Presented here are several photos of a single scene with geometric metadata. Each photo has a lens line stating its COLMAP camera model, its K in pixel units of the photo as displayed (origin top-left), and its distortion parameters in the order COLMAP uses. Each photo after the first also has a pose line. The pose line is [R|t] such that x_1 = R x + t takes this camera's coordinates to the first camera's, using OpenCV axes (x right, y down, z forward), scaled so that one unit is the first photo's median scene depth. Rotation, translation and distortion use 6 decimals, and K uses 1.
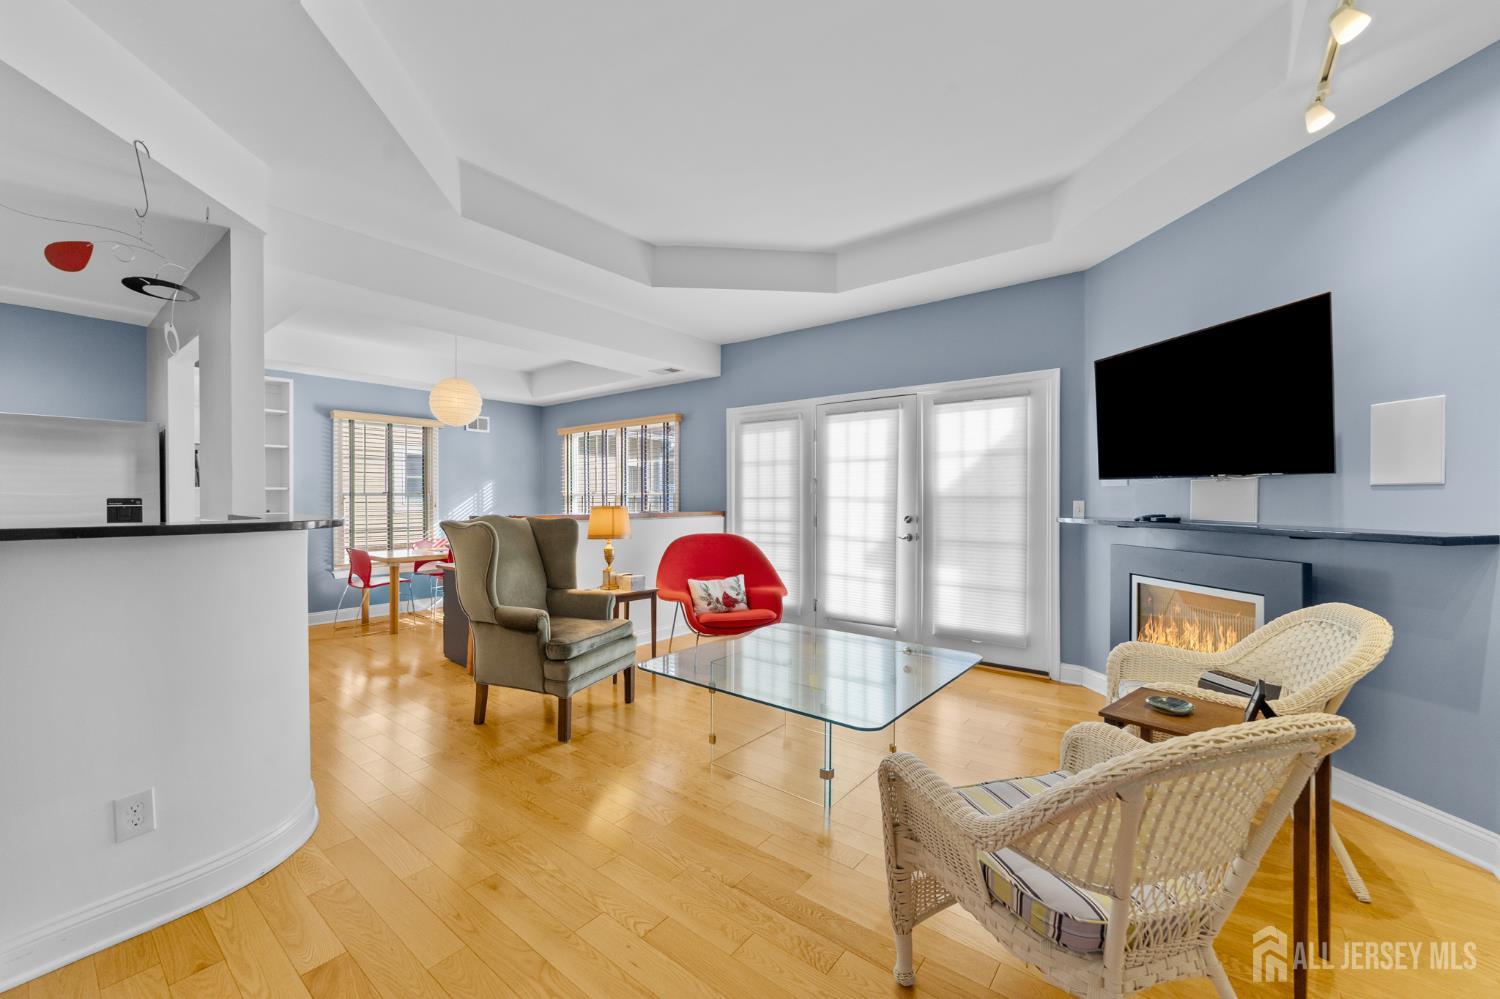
lens RADIAL K [[623.1, 0, 748.4], [0, 623.1, 502.1], [0, 0, 1]] dist [-0.013551, 0.000244]
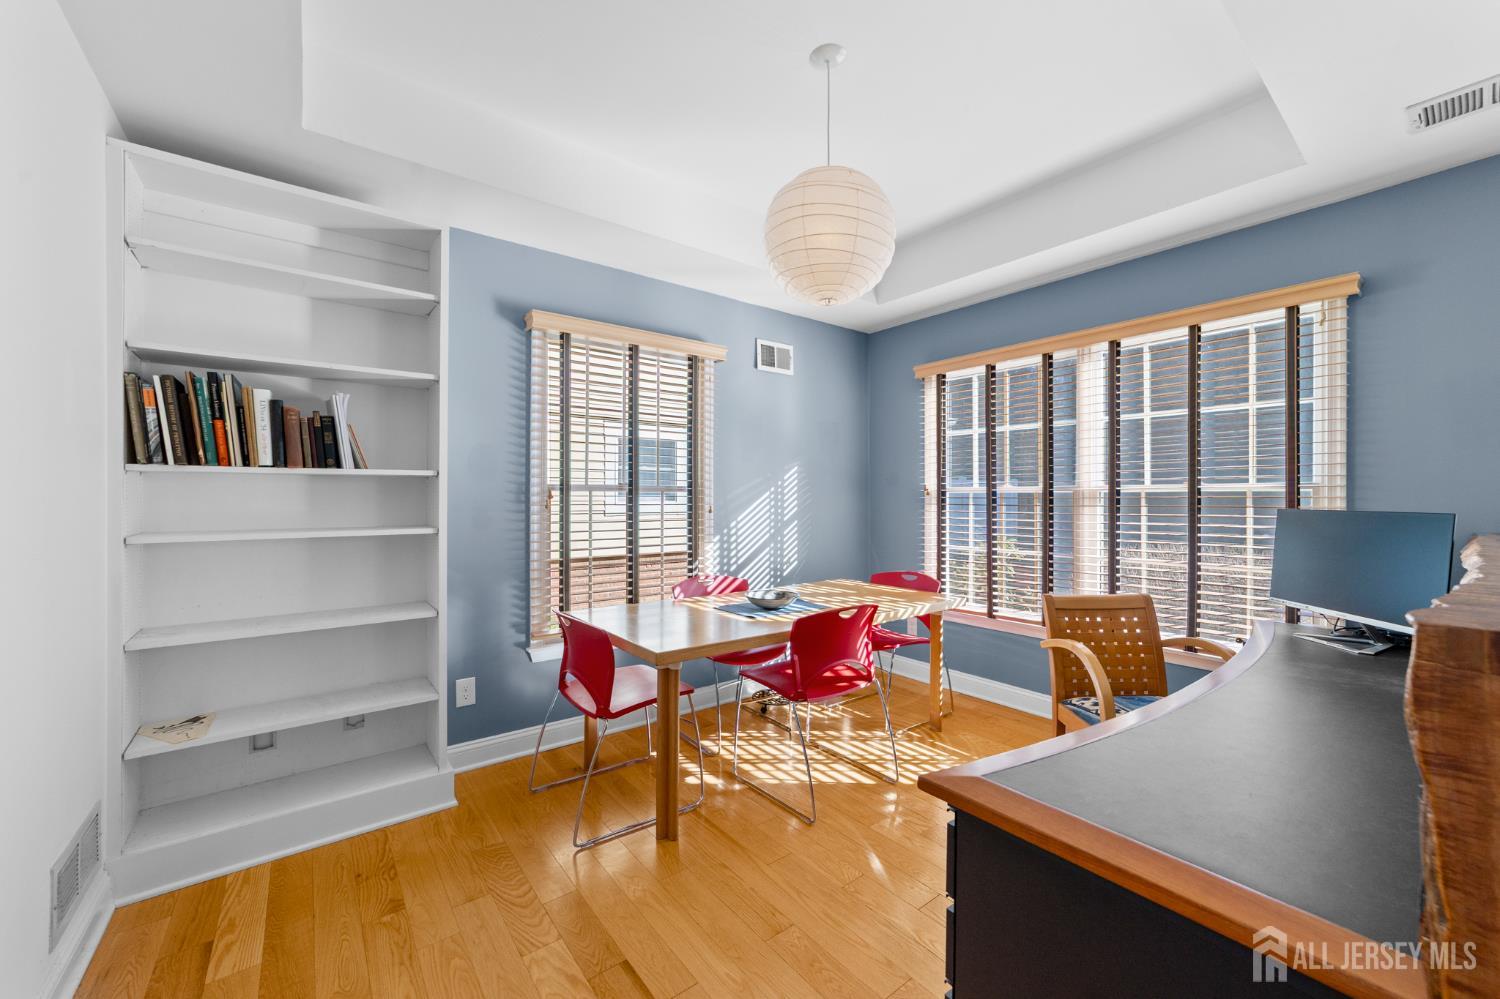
lens RADIAL K [[578.5, 0, 754.4], [0, 578.5, 496.6], [0, 0, 1]] dist [0.002572, 0.000095]
pose [[0.976345, 0.003931, -0.216181, -0.403069], [-0.005488, 0.999963, -0.006603, -0.003413], [0.216147, 0.007633, 0.976331, 0.598649]]
